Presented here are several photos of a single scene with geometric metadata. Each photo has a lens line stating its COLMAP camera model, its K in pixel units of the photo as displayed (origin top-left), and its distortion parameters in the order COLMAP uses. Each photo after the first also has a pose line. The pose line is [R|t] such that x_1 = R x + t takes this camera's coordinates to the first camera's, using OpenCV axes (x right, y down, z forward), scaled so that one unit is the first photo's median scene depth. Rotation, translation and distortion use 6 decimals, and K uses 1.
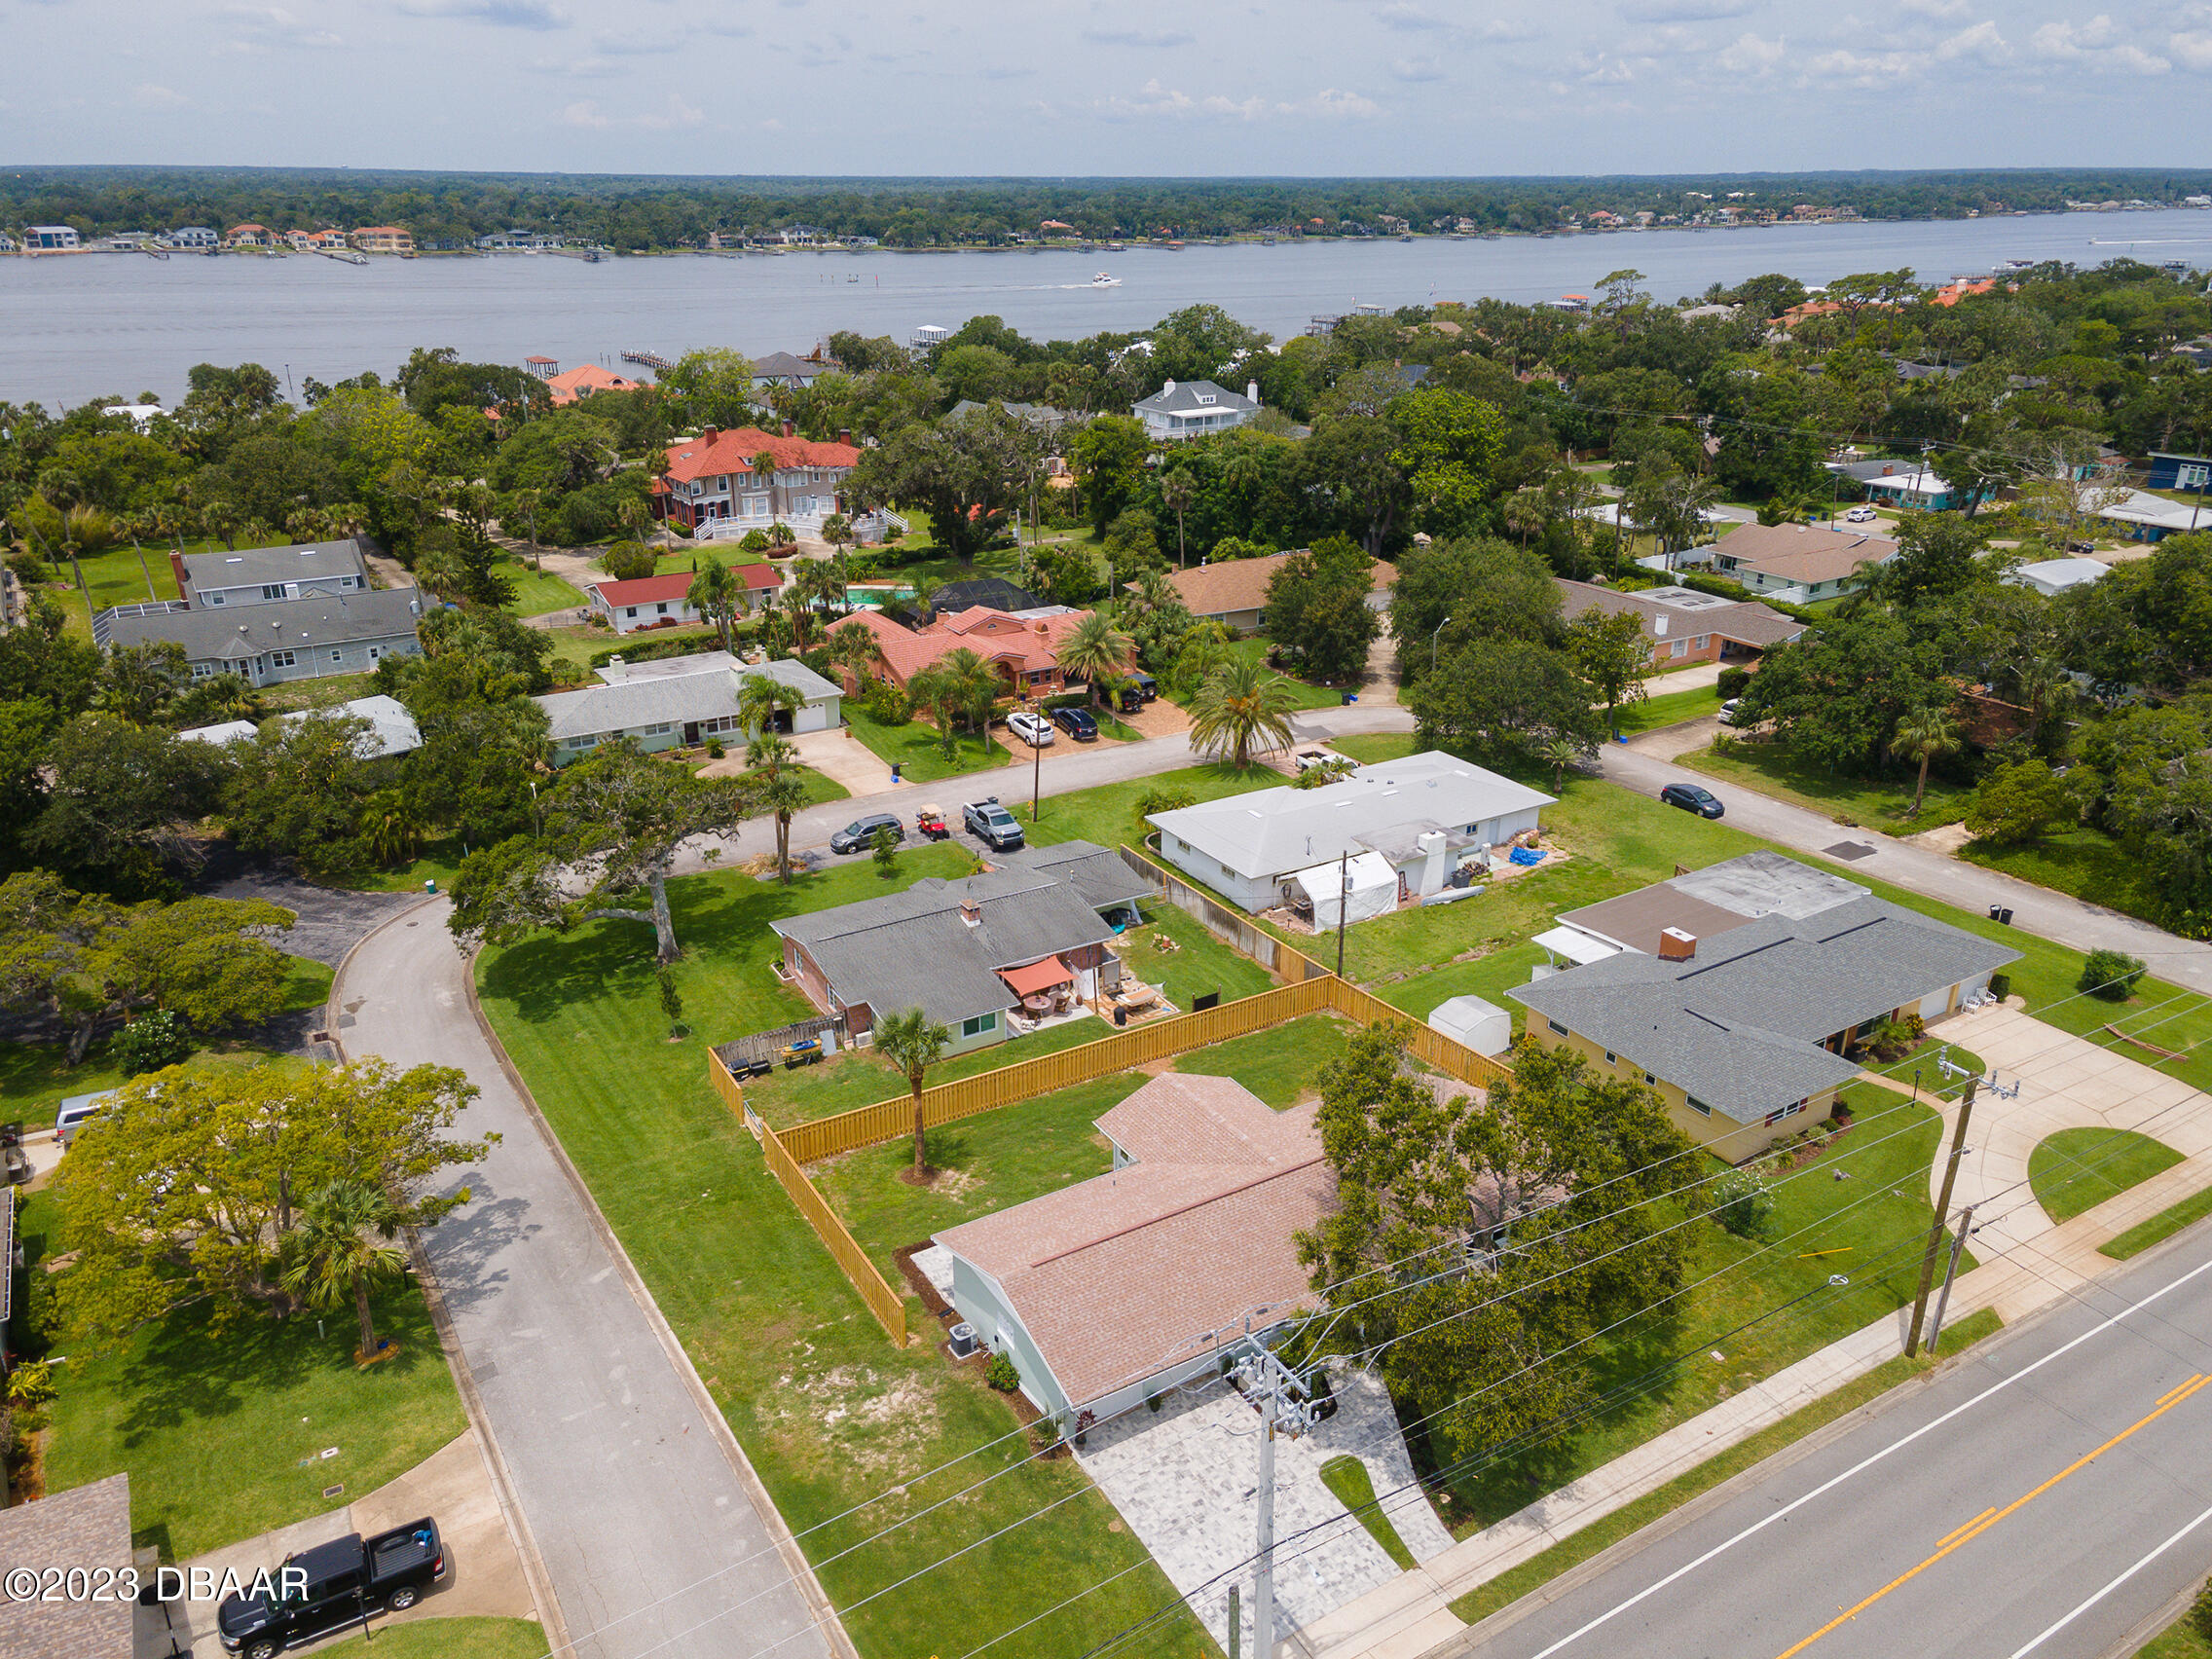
lens RADIAL K [[1612.9, 0, 1106.0], [0, 1612.9, 829.5], [0, 0, 1]] dist [0.042676, 0.002228]
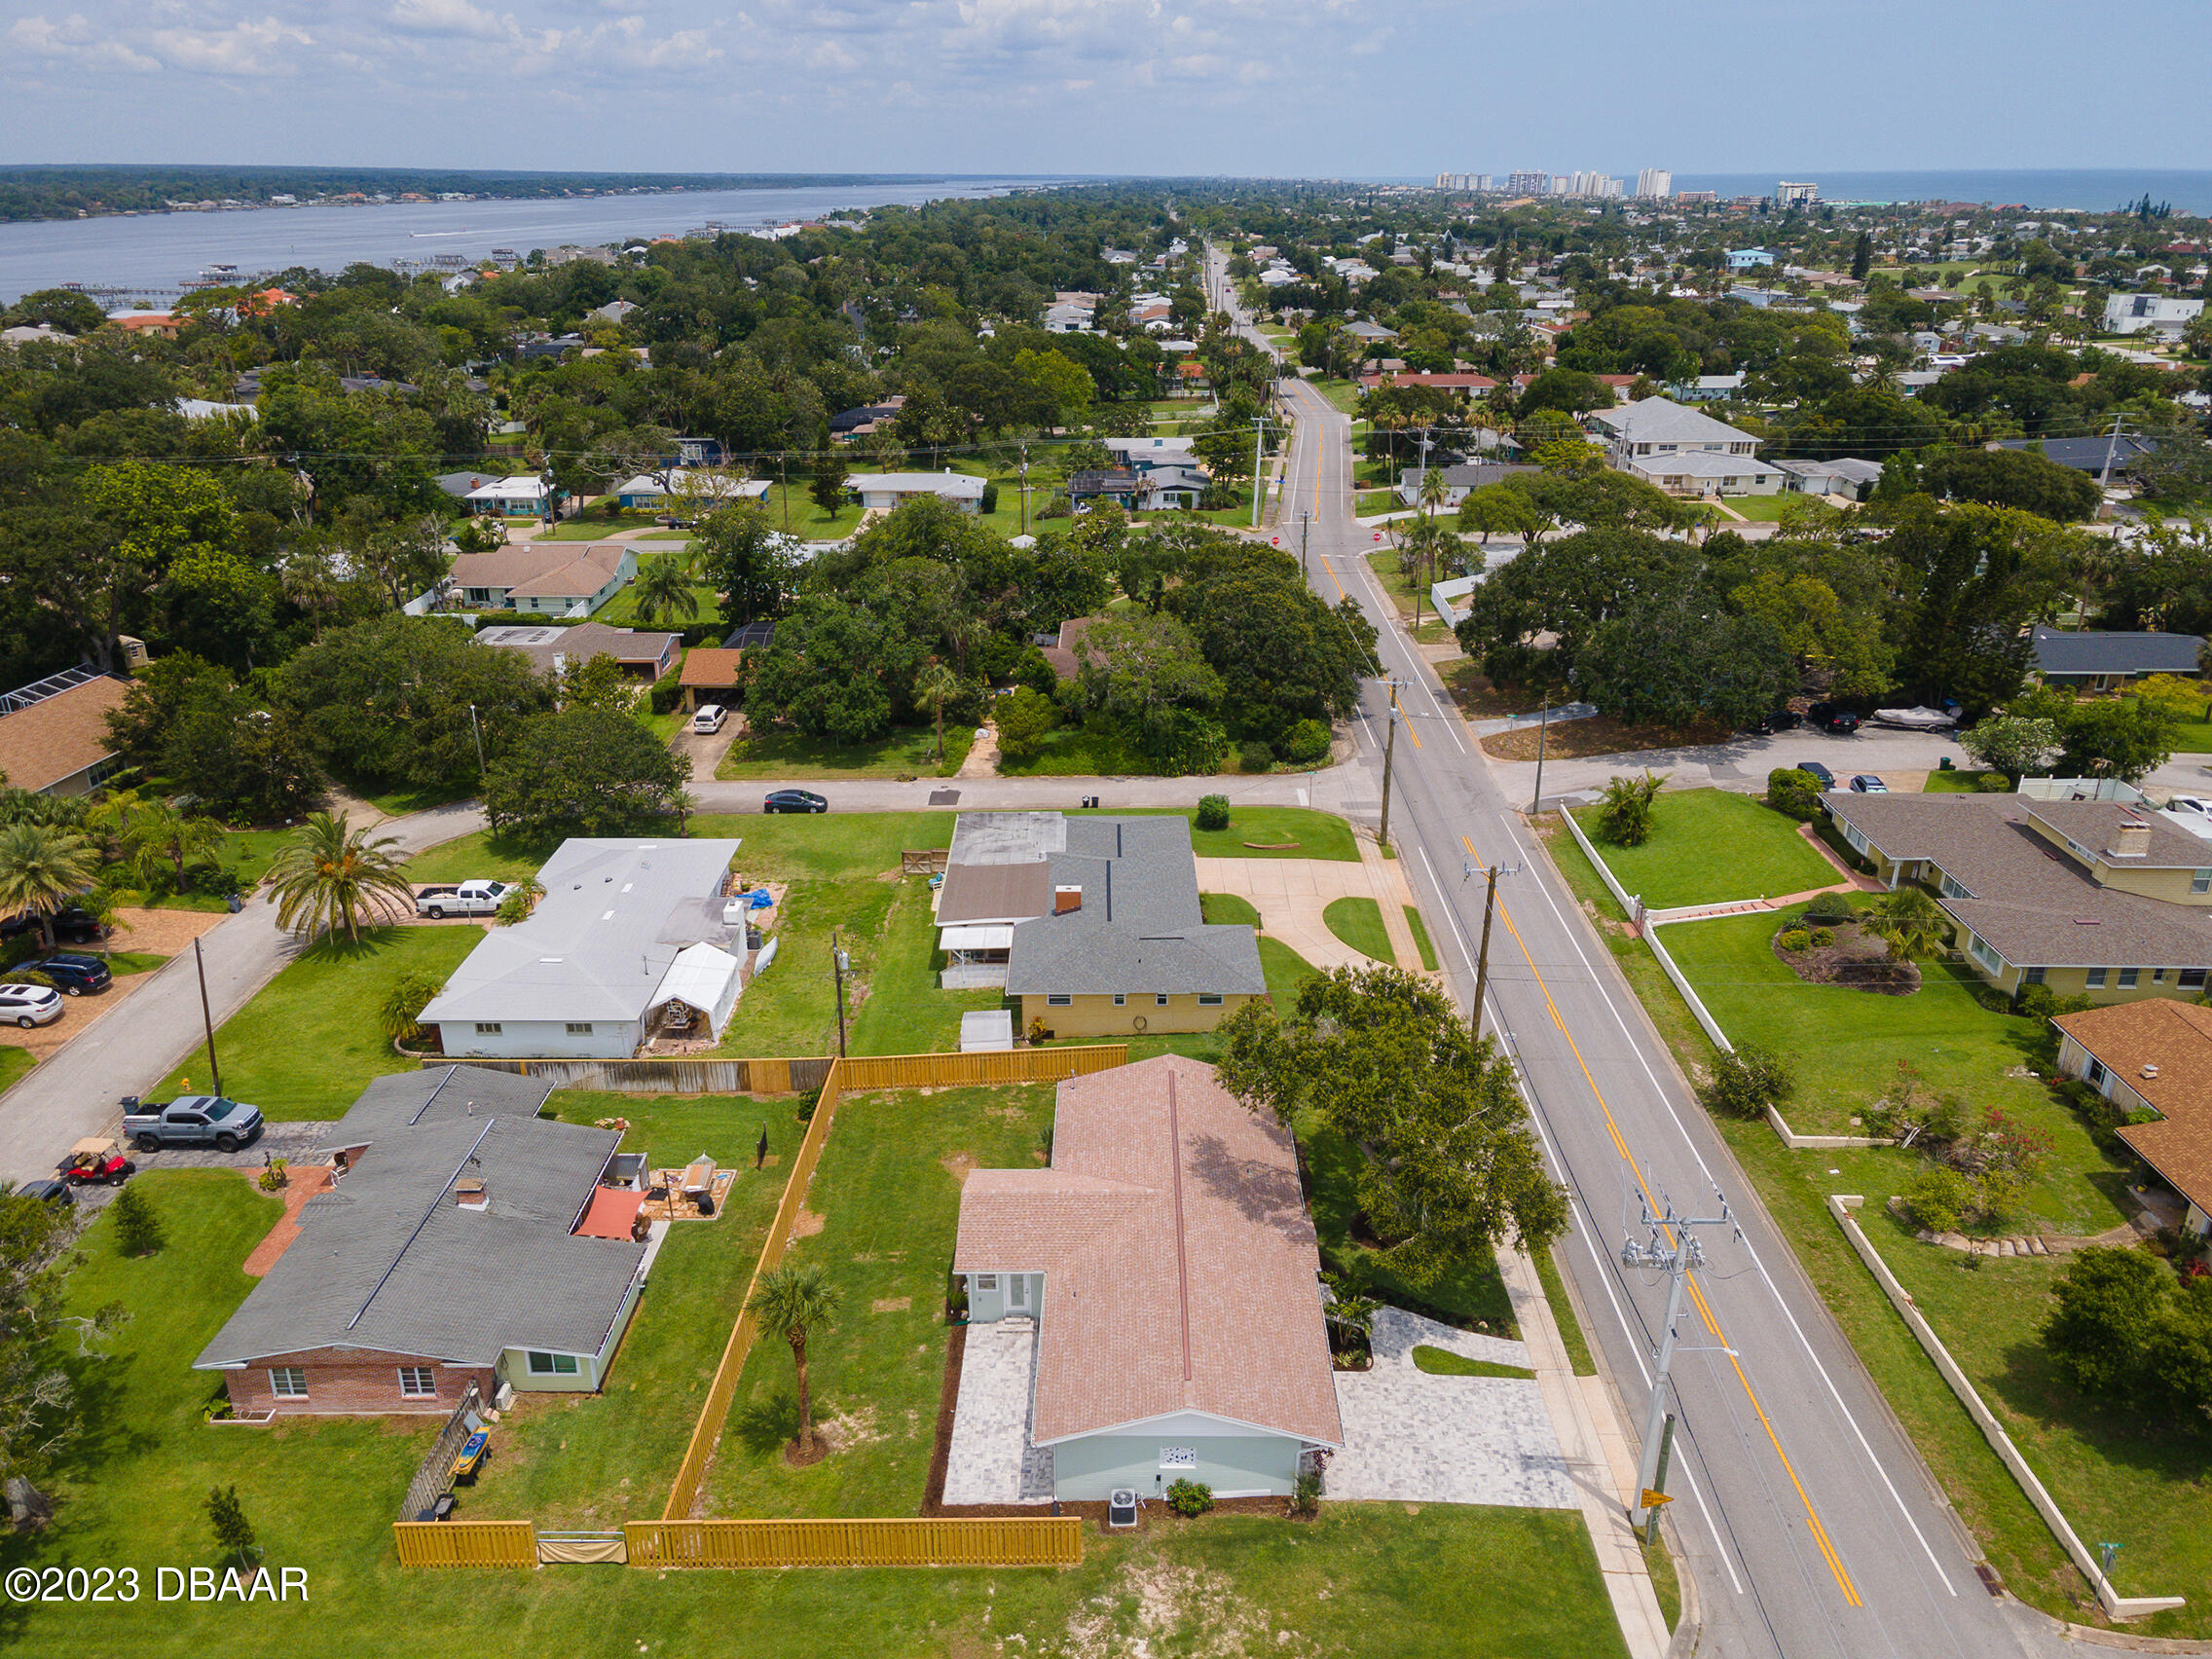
lens RADIAL K [[1616.7, 0, 1106.0], [0, 1616.7, 829.5], [0, 0, 1]] dist [0.063782, -0.038451]
pose [[0.528399, -0.321330, 0.785838, -0.396569], [0.320423, 0.932634, 0.165902, -0.118810], [-0.786208, 0.164138, 0.595764, 0.209836]]
